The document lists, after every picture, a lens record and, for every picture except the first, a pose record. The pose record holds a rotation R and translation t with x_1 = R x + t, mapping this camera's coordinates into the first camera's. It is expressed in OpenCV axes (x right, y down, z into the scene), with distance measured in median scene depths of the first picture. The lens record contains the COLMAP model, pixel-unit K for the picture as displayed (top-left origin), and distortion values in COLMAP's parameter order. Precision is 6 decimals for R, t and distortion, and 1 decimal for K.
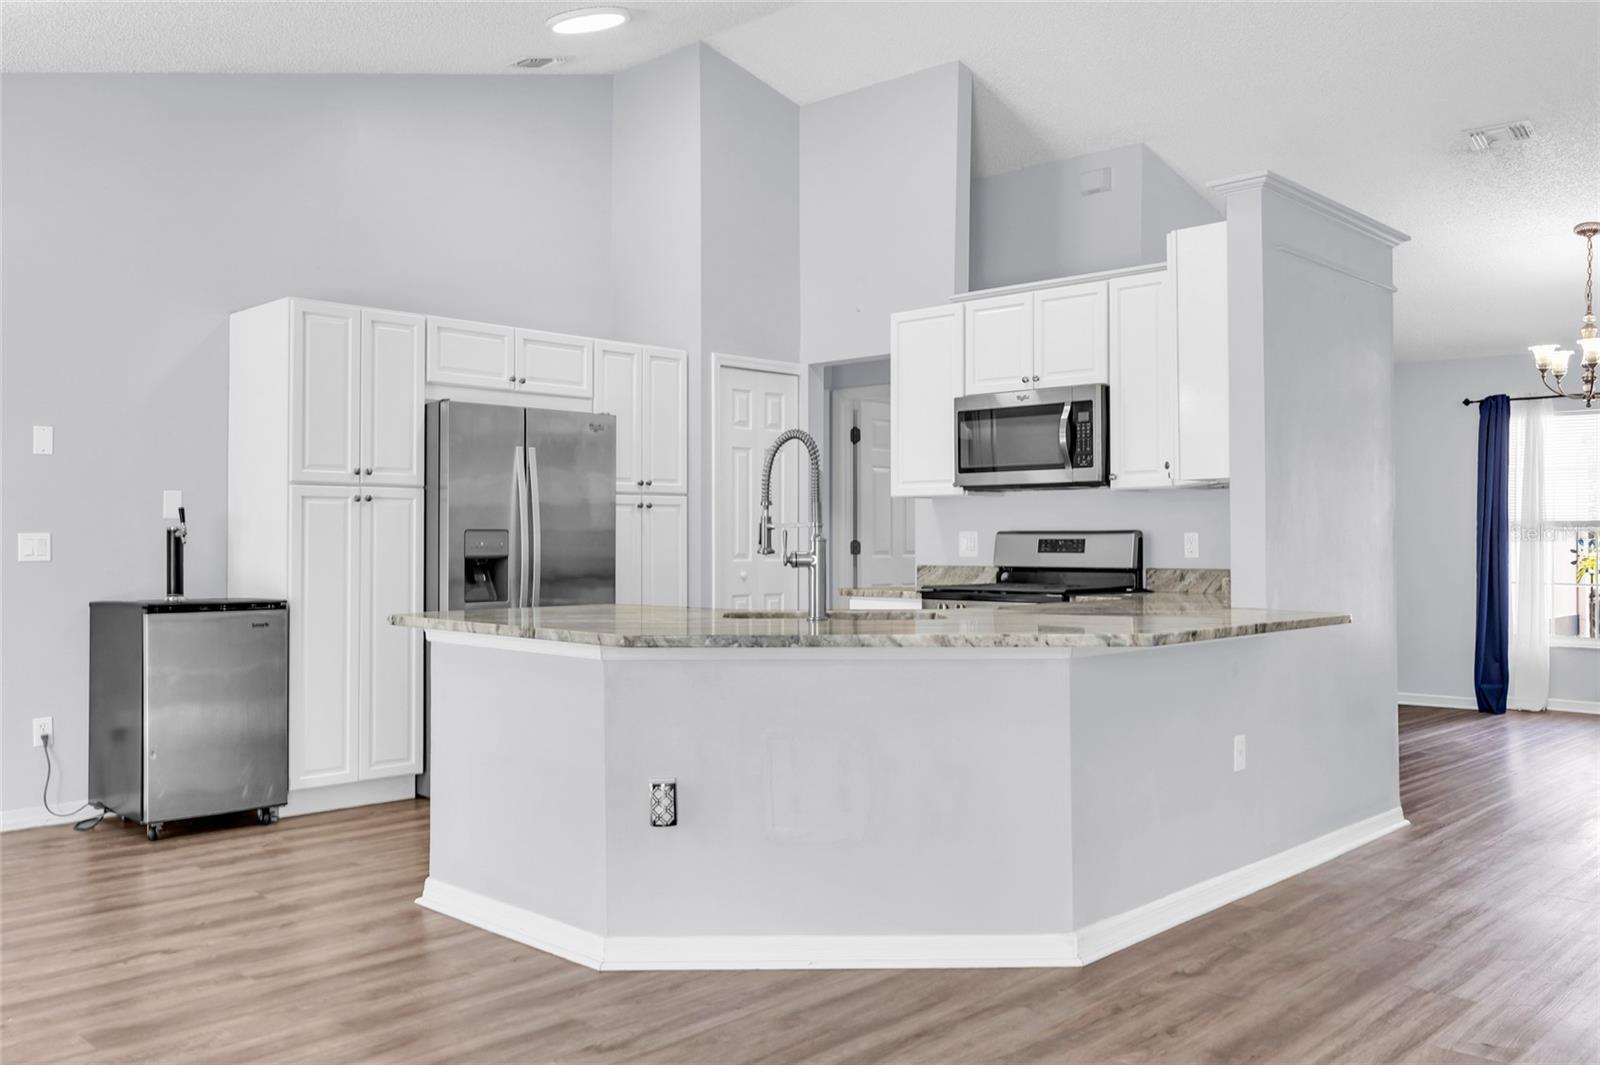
lens RADIAL K [[1316.3, 0, 800.0], [0, 1316.3, 532.5], [0, 0, 1]] dist [-0.000091, 0.000055]
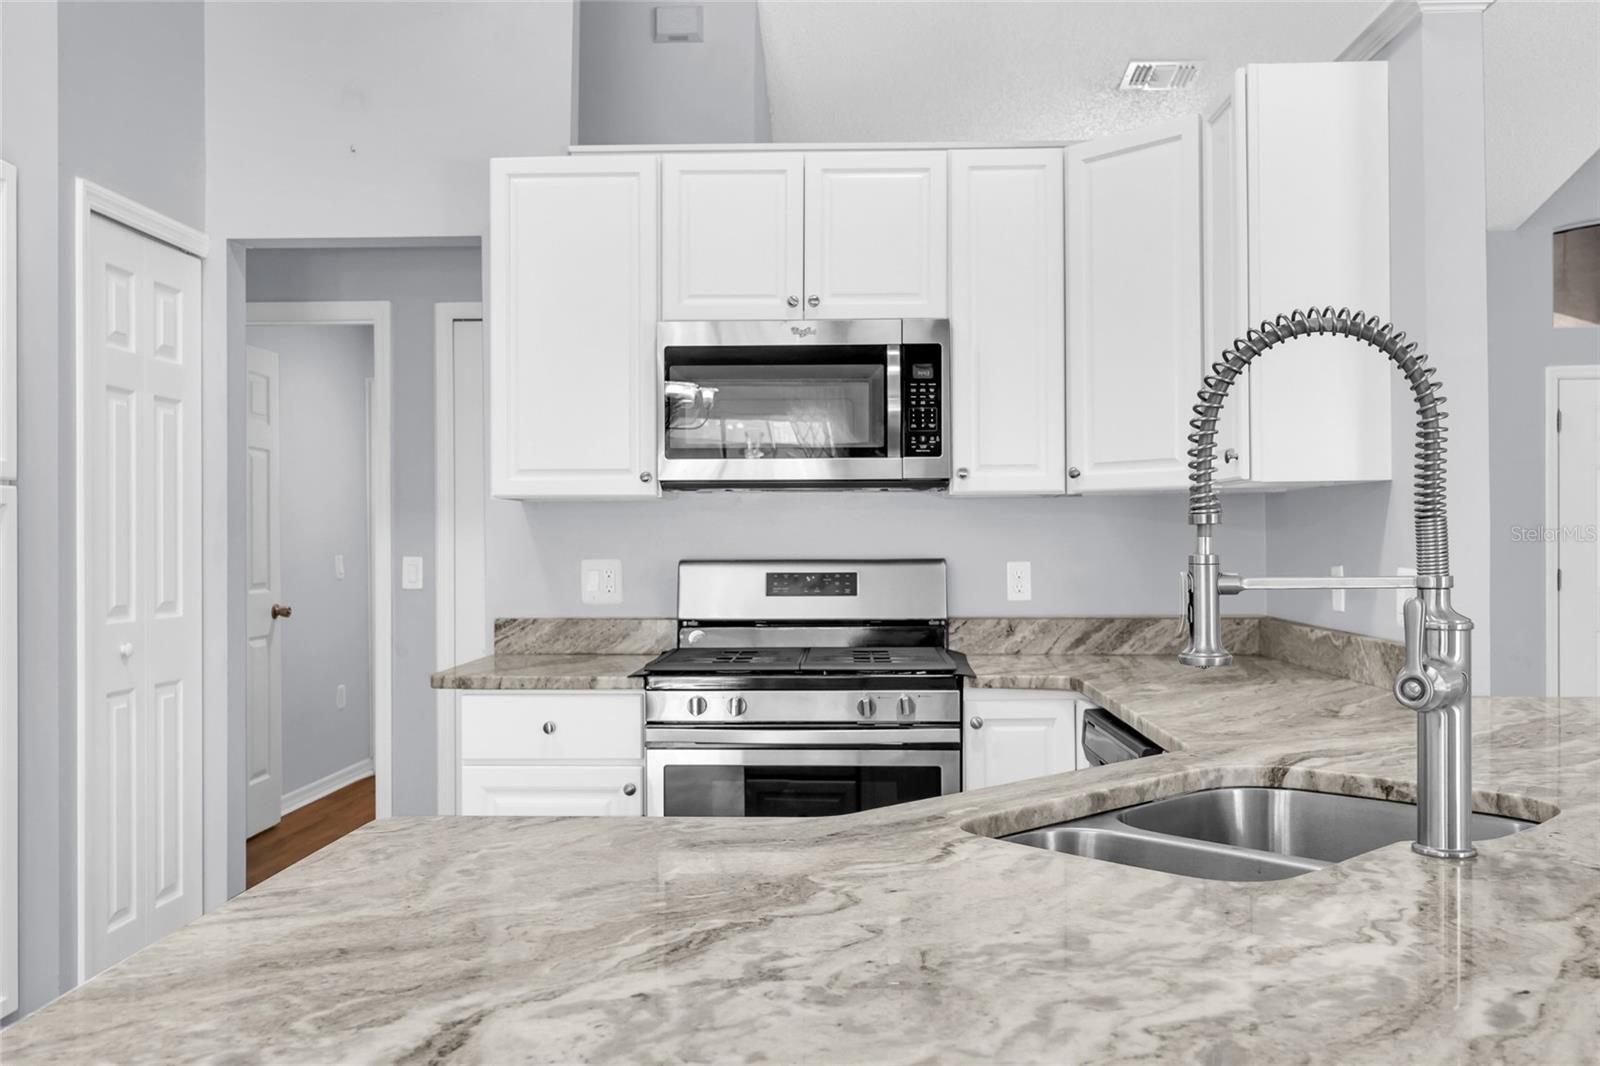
lens RADIAL K [[1385.0, 0, 800.0], [0, 1385.0, 533.0], [0, 0, 1]] dist [0.008300, -0.001247]
pose [[0.747706, 0.002343, 0.664025, -0.234628], [-0.001153, 0.999997, -0.002230, -0.012116], [-0.664028, 0.000902, 0.747707, 0.540394]]
